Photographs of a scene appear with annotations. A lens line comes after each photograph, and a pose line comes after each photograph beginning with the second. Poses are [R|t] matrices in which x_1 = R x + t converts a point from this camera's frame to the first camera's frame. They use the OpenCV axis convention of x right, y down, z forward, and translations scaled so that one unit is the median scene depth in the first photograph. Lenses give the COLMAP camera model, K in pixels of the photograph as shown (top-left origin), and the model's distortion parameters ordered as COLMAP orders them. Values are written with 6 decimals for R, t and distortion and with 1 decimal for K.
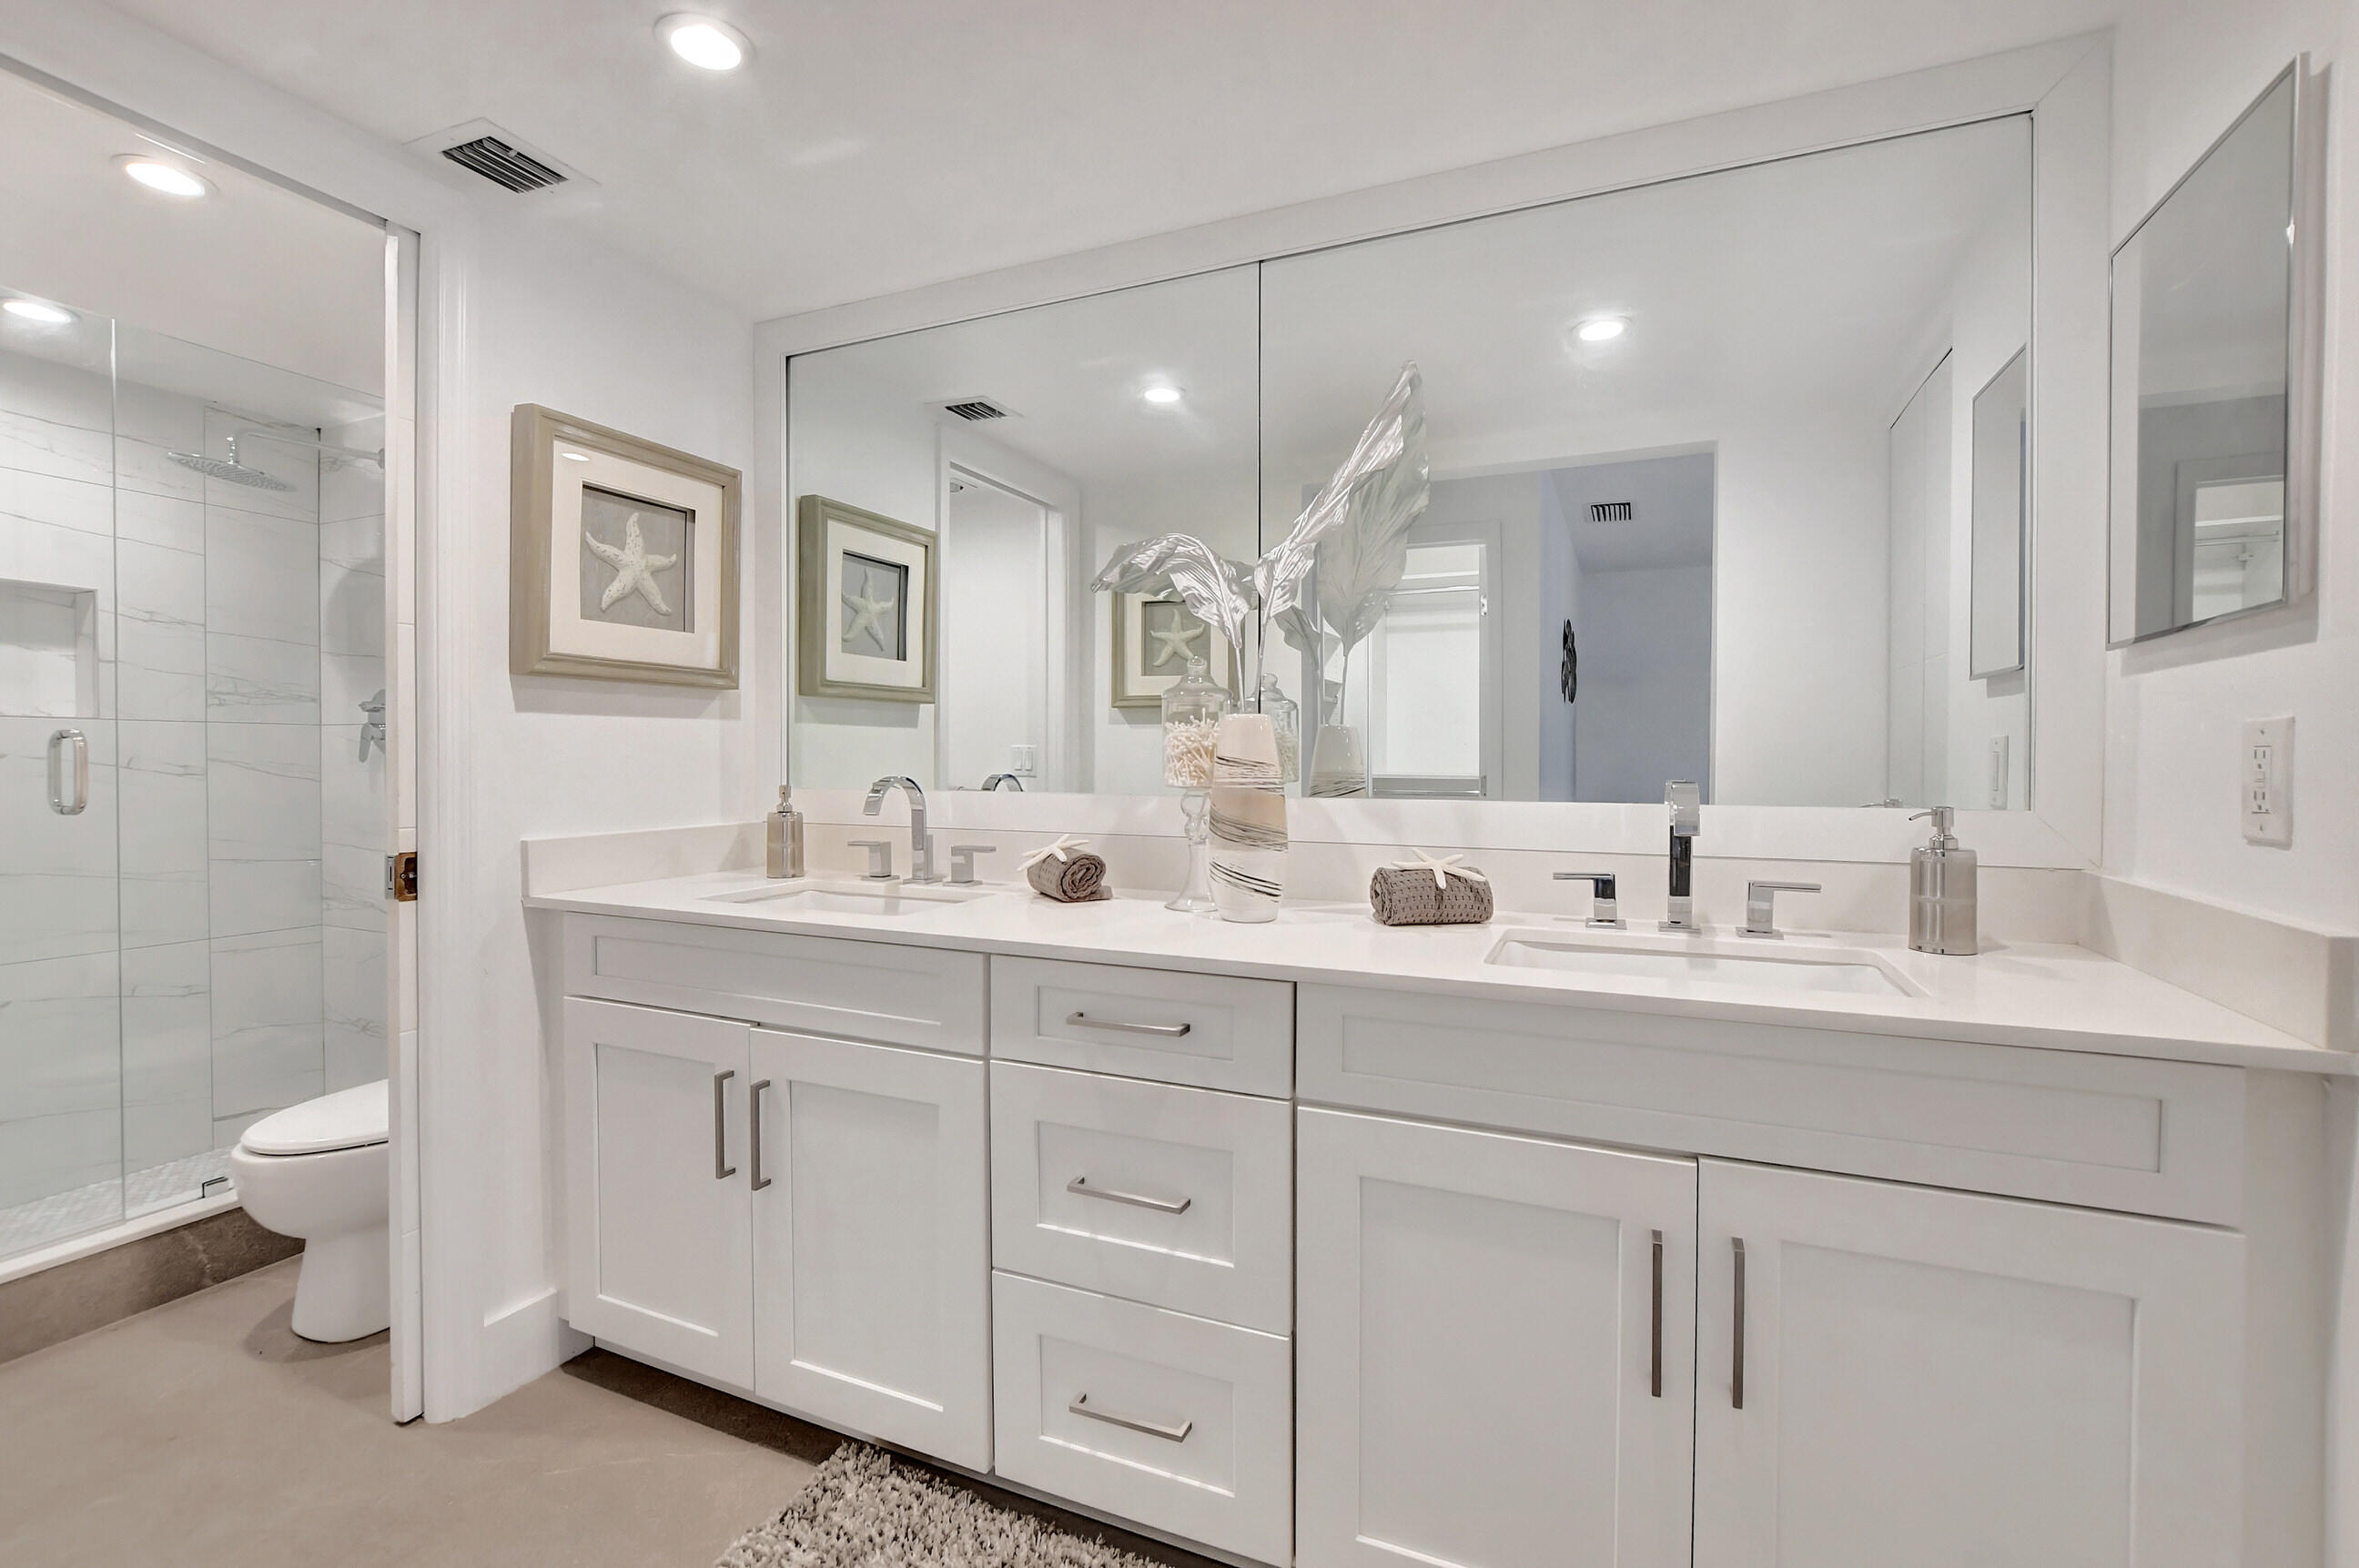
lens RADIAL K [[986.8, 0, 1159.6], [0, 986.8, 770.6], [0, 0, 1]] dist [-0.027188, 0.003638]
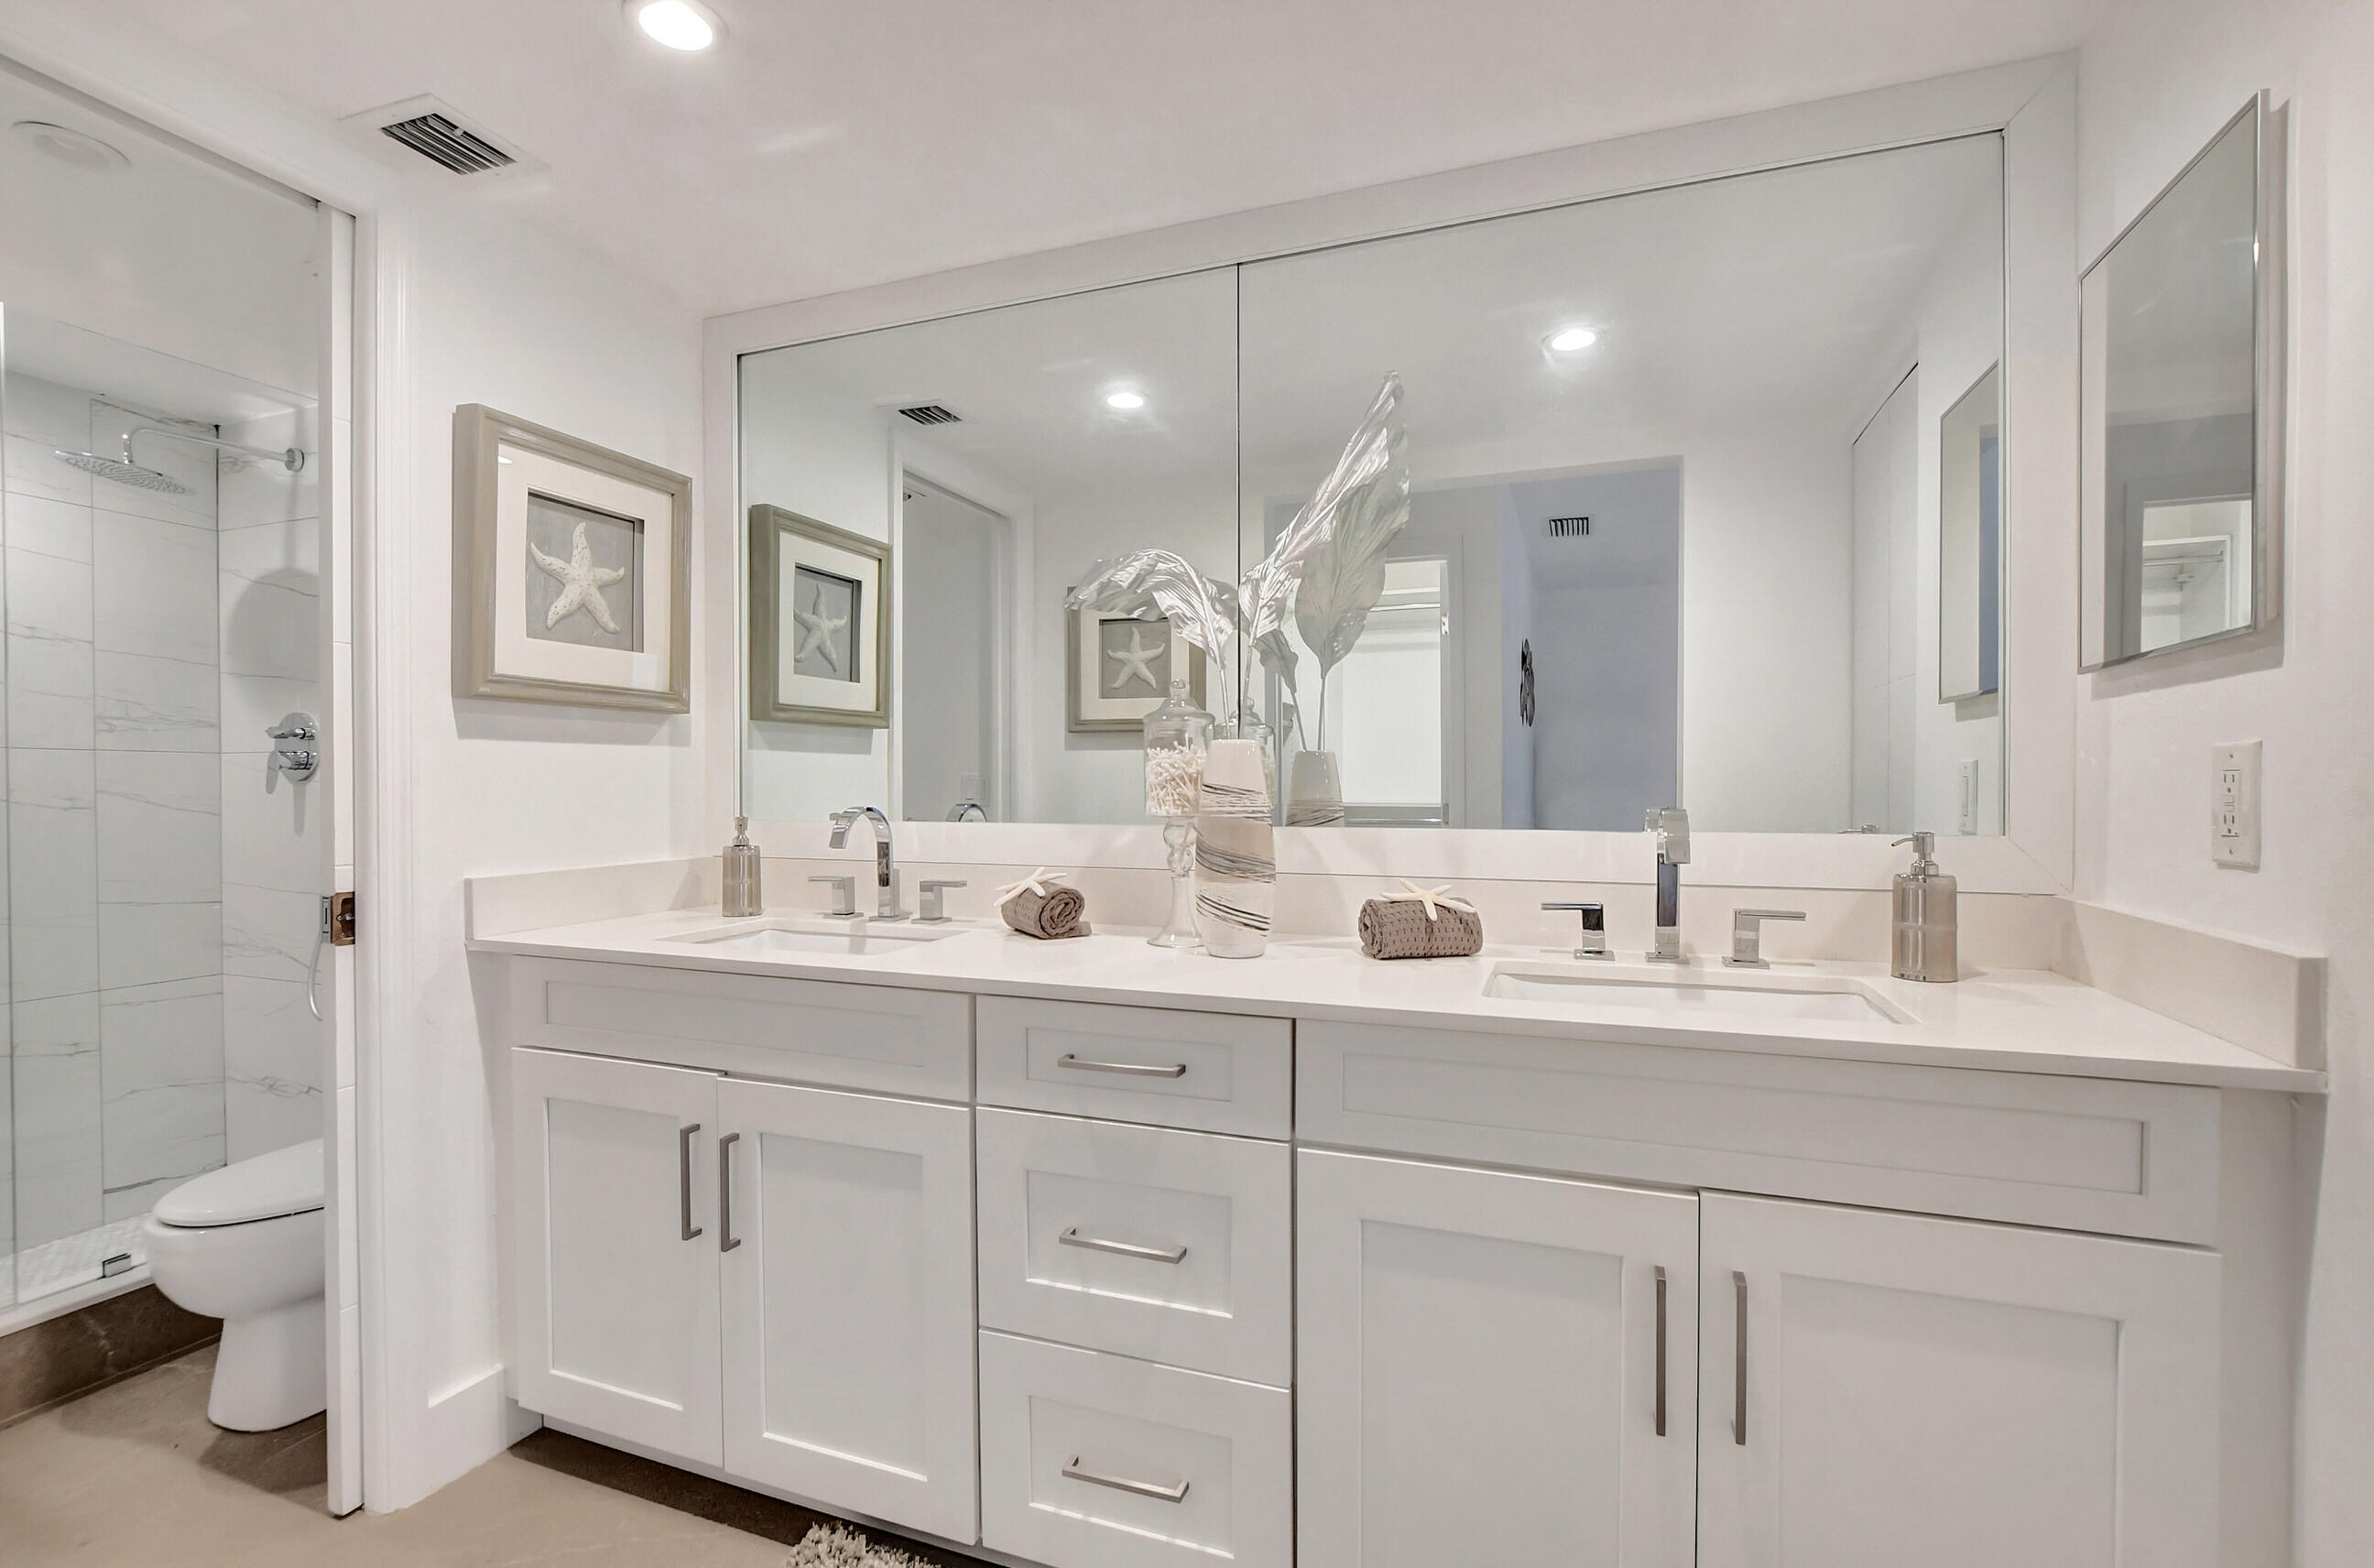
lens RADIAL K [[1062.0, 0, 1151.7], [0, 1062.0, 797.9], [0, 0, 1]] dist [-0.027477, 0.002625]
pose [[0.998172, -0.004439, 0.060269, -0.057364], [0.004510, 0.999989, -0.001039, -0.000123], [-0.060264, 0.001309, 0.998182, -0.021936]]
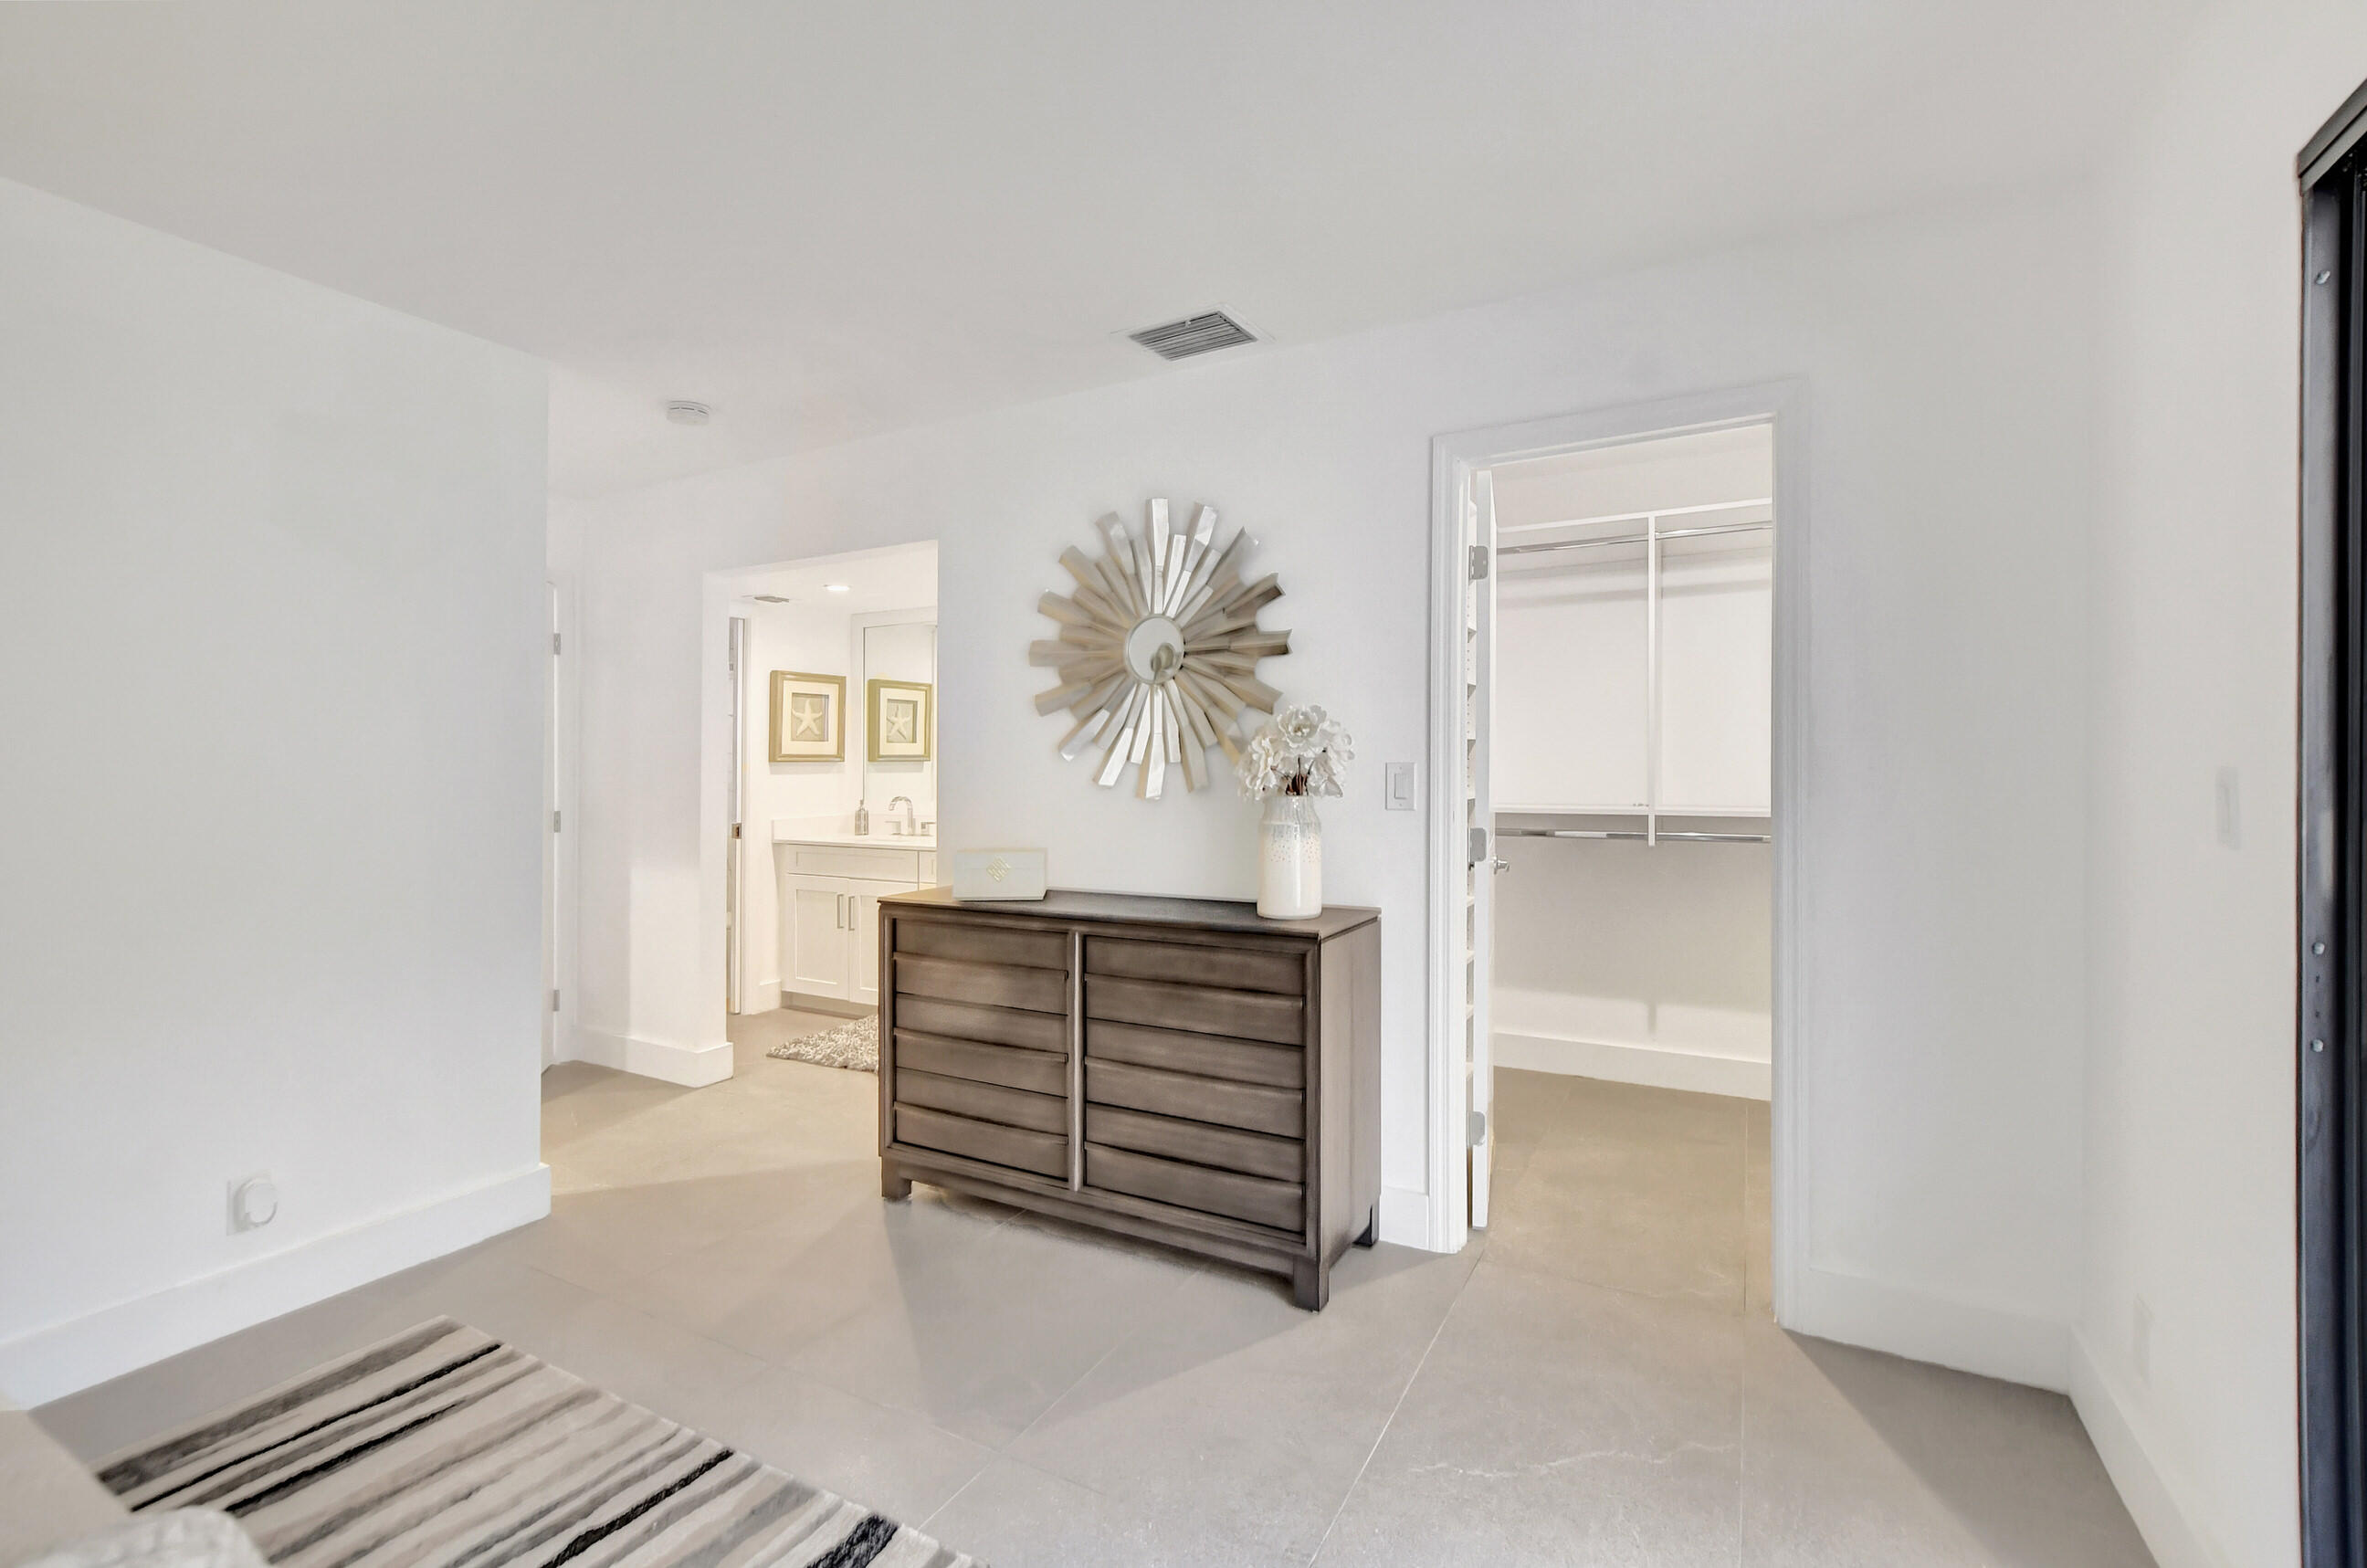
lens RADIAL K [[1058.9, 0, 1192.2], [0, 1058.9, 776.8], [0, 0, 1]] dist [-0.027477, 0.002625]
pose [[0.997001, 0.004724, -0.077239, 0.722949], [-0.004894, 0.999986, -0.002004, -0.044777], [0.077229, 0.002376, 0.997011, -1.759409]]
